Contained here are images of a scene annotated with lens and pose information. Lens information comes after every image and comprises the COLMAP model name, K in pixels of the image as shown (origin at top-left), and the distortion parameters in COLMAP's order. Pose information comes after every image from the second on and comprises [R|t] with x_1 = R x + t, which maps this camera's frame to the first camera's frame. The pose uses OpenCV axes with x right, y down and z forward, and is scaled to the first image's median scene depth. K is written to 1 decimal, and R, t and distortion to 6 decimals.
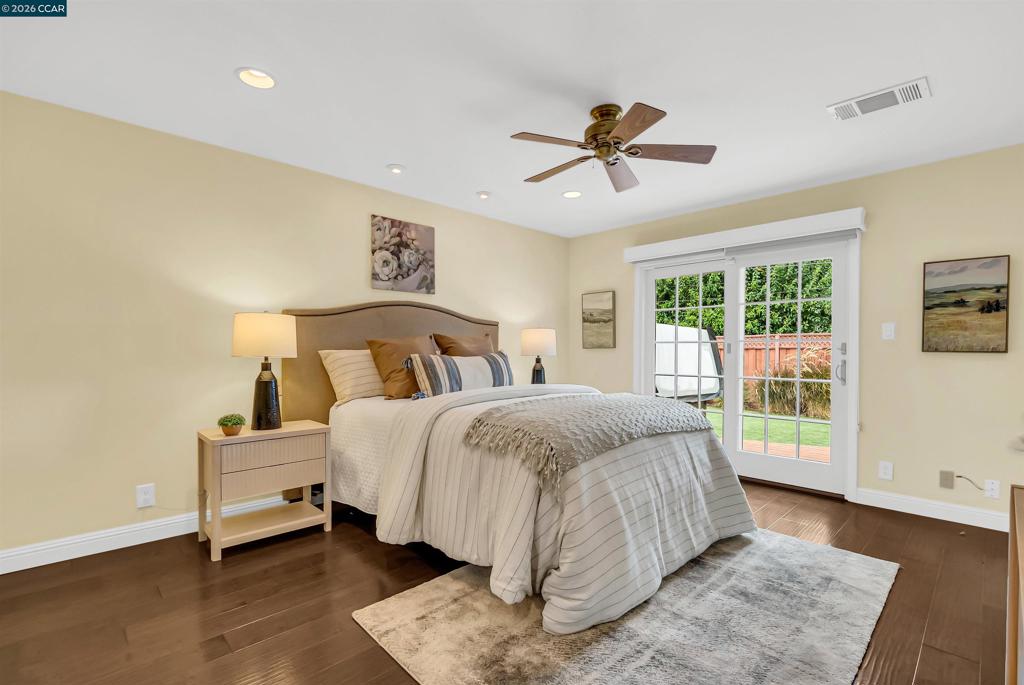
lens RADIAL K [[467.9, 0, 512.8], [0, 467.9, 360.1], [0, 0, 1]] dist [-0.003827, -0.000206]
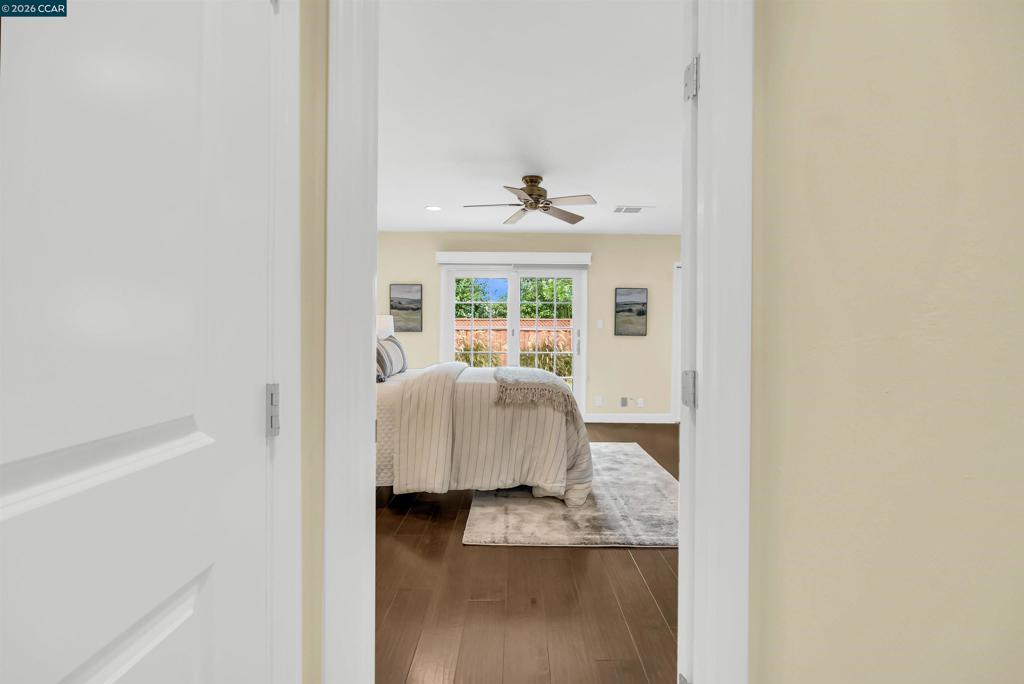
lens RADIAL K [[456.7, 0, 516.6], [0, 456.7, 337.3], [0, 0, 1]] dist [-0.004394, -0.000447]
pose [[0.699637, -0.010650, 0.714420, -0.673182], [0.010966, 0.999931, 0.004167, -0.020243], [-0.714415, 0.004919, 0.699705, -0.001321]]
